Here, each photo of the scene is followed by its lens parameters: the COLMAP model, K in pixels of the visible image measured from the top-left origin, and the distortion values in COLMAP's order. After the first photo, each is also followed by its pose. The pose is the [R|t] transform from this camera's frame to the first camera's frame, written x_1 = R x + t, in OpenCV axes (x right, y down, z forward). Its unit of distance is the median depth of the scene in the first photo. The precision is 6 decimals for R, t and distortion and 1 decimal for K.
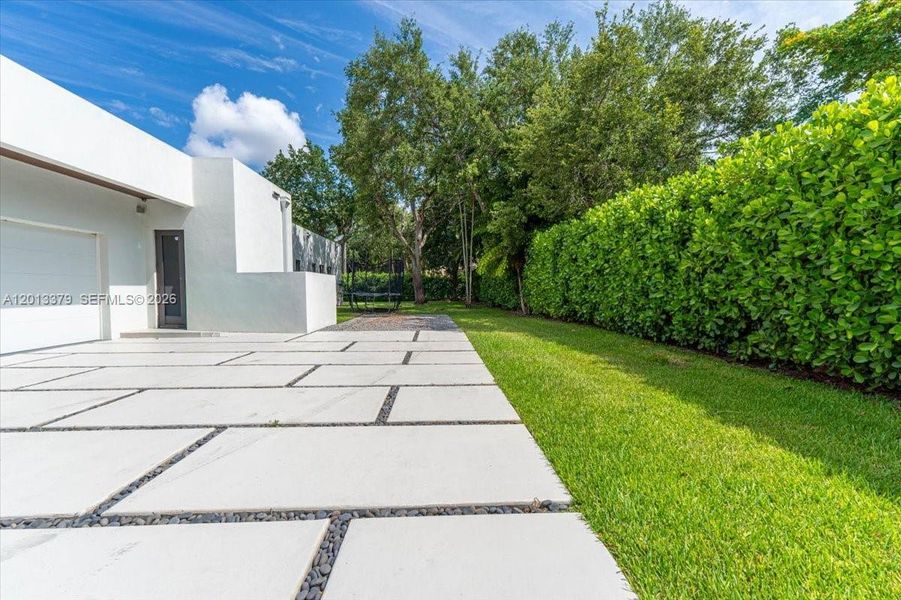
lens RADIAL K [[375.6, 0, 455.9], [0, 375.6, 301.1], [0, 0, 1]] dist [0.006277, 0.000084]
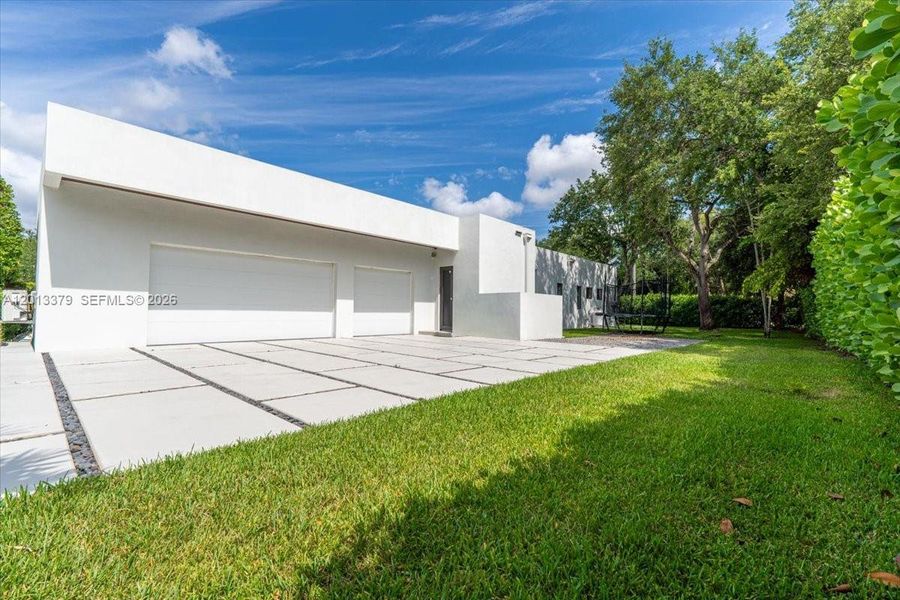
lens RADIAL K [[375.2, 0, 455.4], [0, 375.2, 301.1], [0, 0, 1]] dist [0.006277, 0.000084]
pose [[0.725822, -0.001523, -0.687880, 0.305693], [-0.041182, 0.998108, -0.045664, 0.019531], [0.686648, 0.061472, 0.724386, -0.070473]]
